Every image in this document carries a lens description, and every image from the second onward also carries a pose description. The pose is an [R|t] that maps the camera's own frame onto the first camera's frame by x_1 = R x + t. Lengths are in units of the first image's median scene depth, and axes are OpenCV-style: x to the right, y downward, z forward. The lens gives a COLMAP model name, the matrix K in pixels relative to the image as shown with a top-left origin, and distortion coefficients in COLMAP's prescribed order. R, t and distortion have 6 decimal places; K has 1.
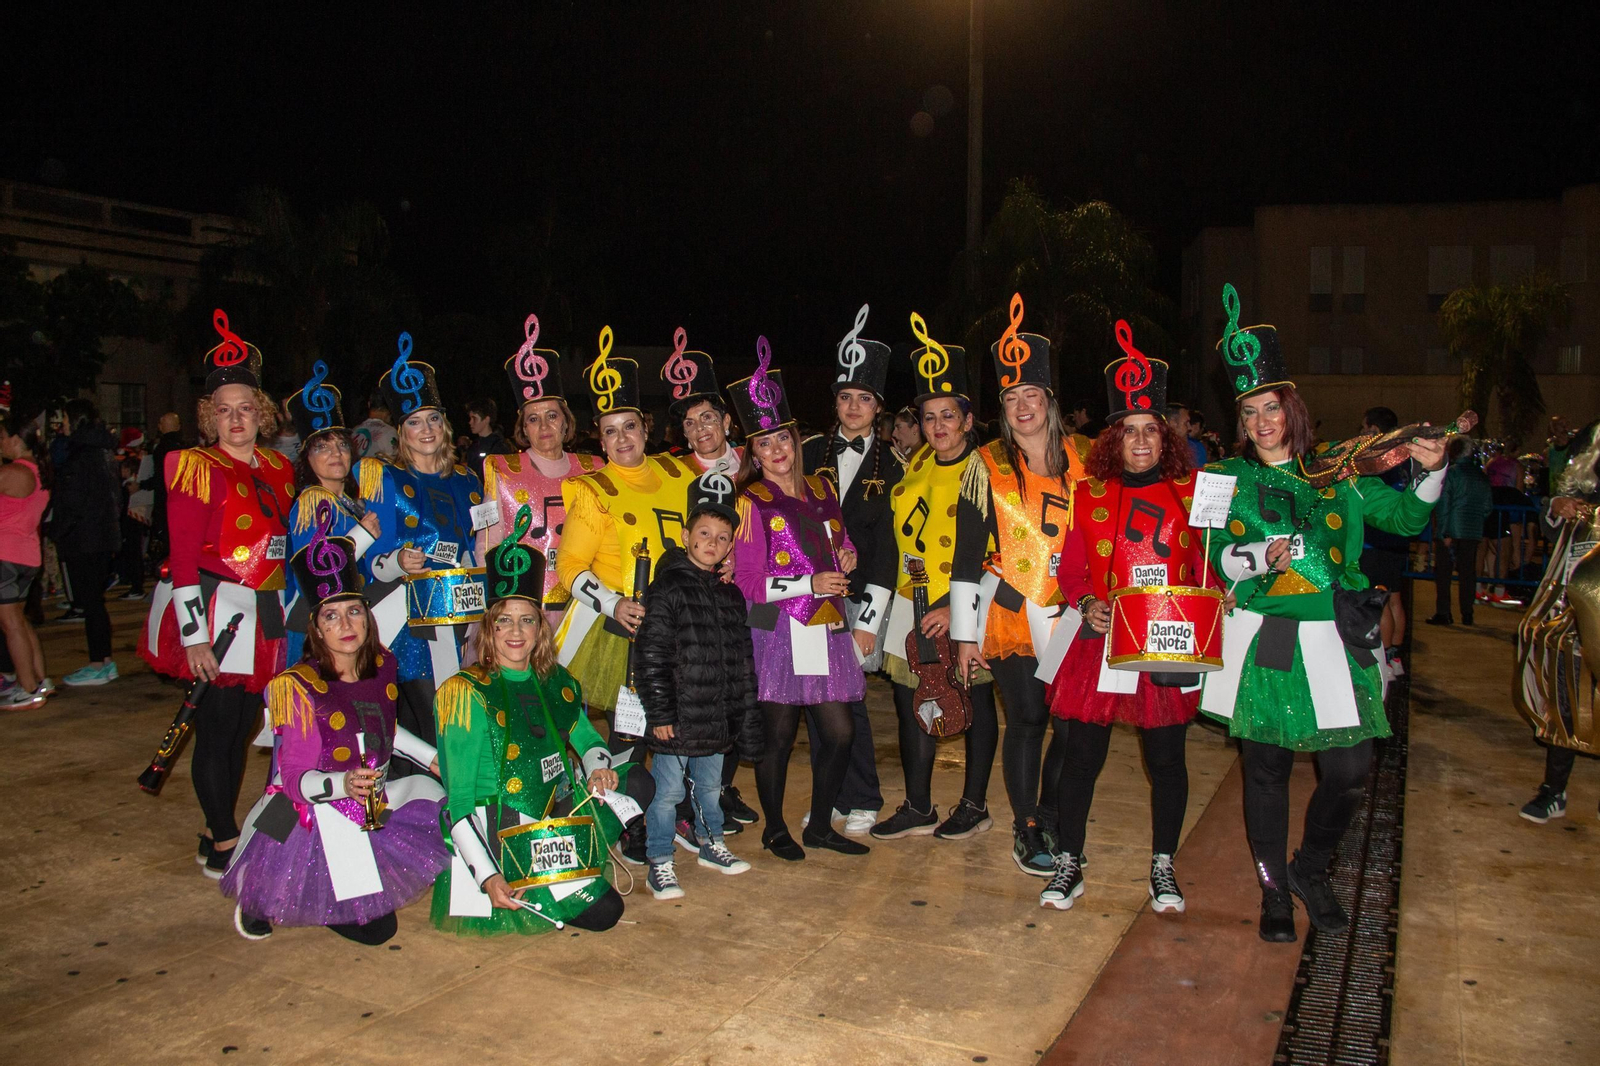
lens RADIAL K [[1336.6, 0, 800.0], [0, 1336.6, 533.0], [0, 0, 1]] dist [-0.076706, -0.009747]
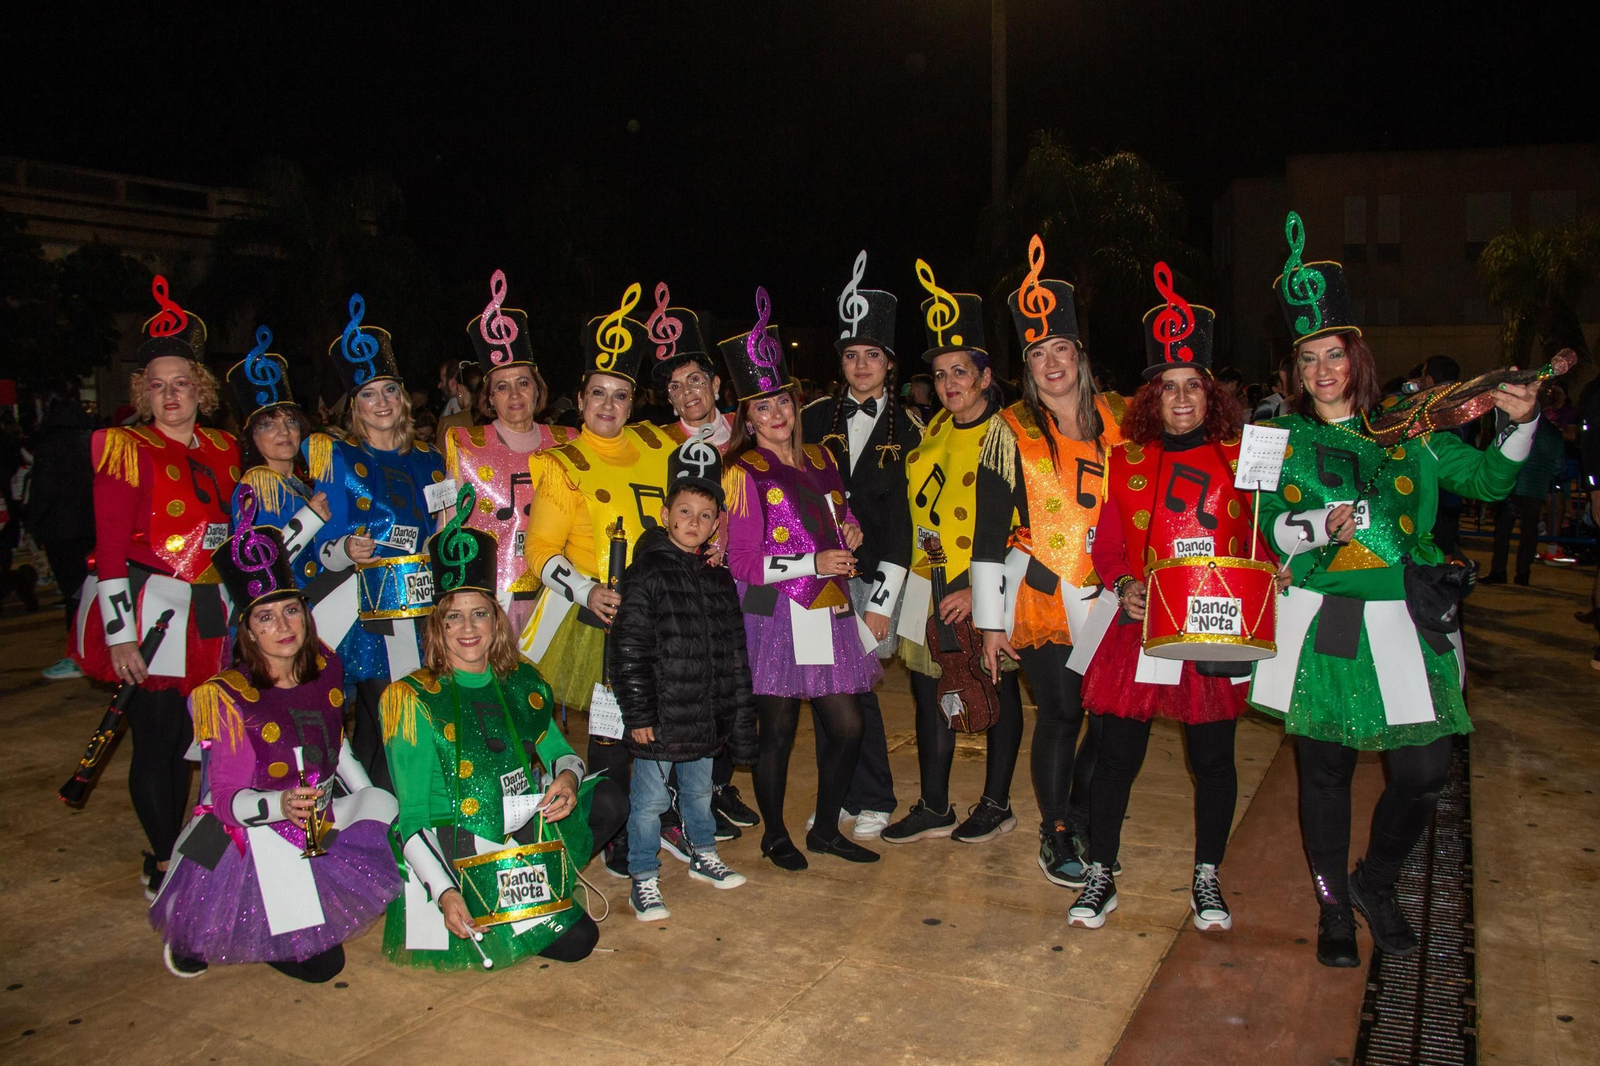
lens RADIAL K [[1293.0, 0, 798.3], [0, 1293.0, 570.7], [0, 0, 1]] dist [-0.080441, 0.011502]
pose [[0.999296, -0.016757, -0.033577, 0.030766], [0.018731, 0.998060, 0.059371, -0.009719], [0.032517, -0.059958, 0.997671, 0.140027]]
